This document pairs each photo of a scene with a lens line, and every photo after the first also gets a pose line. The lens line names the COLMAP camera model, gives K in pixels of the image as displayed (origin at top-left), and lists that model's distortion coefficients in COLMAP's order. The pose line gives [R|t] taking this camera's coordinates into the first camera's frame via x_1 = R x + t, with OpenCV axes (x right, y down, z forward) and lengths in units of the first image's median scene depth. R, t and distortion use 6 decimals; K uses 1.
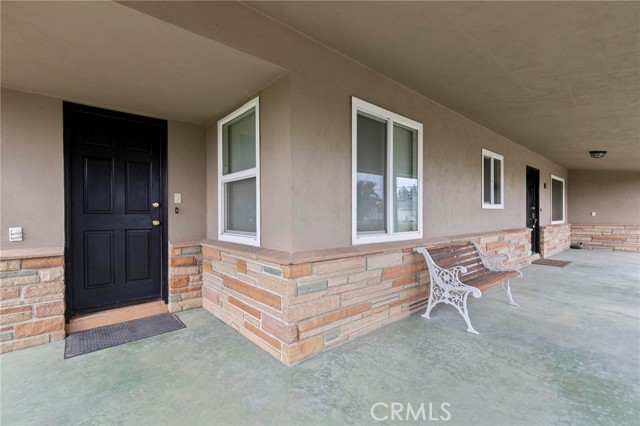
lens RADIAL K [[289.5, 0, 320.0], [0, 289.5, 213.0], [0, 0, 1]] dist [0.008624, 0.000001]
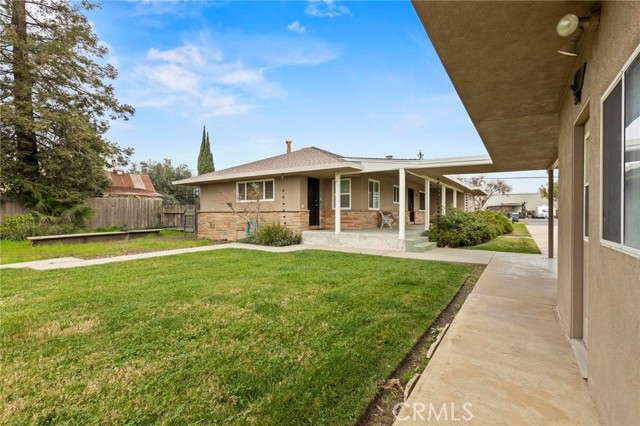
lens RADIAL K [[289.5, 0, 320.0], [0, 289.5, 213.0], [0, 0, 1]] dist [0.008624, 0.000001]
pose [[0.966763, 0.002197, 0.255665, -1.707861], [-0.002259, 0.999997, -0.000054, 0.157422], [-0.255664, -0.000525, 0.966765, -3.090551]]
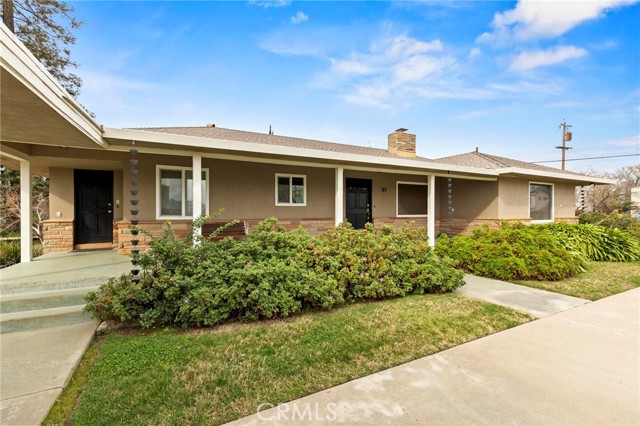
lens RADIAL K [[289.5, 0, 320.0], [0, 289.5, 213.0], [0, 0, 1]] dist [0.008624, 0.000001]
pose [[0.972930, 0.006316, -0.231013, 2.037012], [-0.003582, 0.999919, 0.012252, 0.010418], [0.231071, -0.011093, 0.972874, -1.172296]]
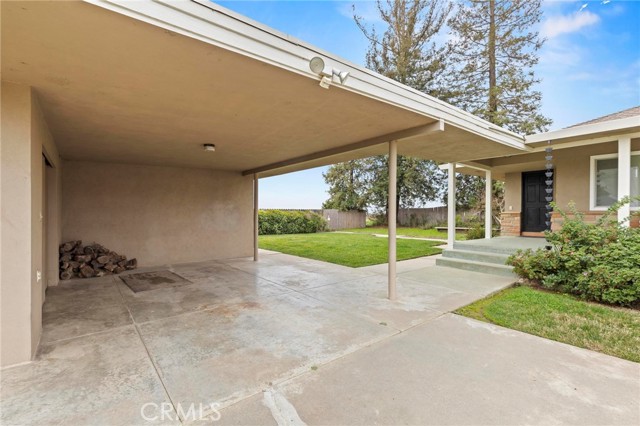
lens RADIAL K [[289.5, 0, 320.0], [0, 289.5, 213.0], [0, 0, 1]] dist [0.008624, 0.000001]
pose [[-0.028896, 0.002039, -0.999580, 2.682716], [-0.003199, 0.999993, 0.002132, 0.125511], [0.999577, 0.003260, -0.028889, -1.338418]]
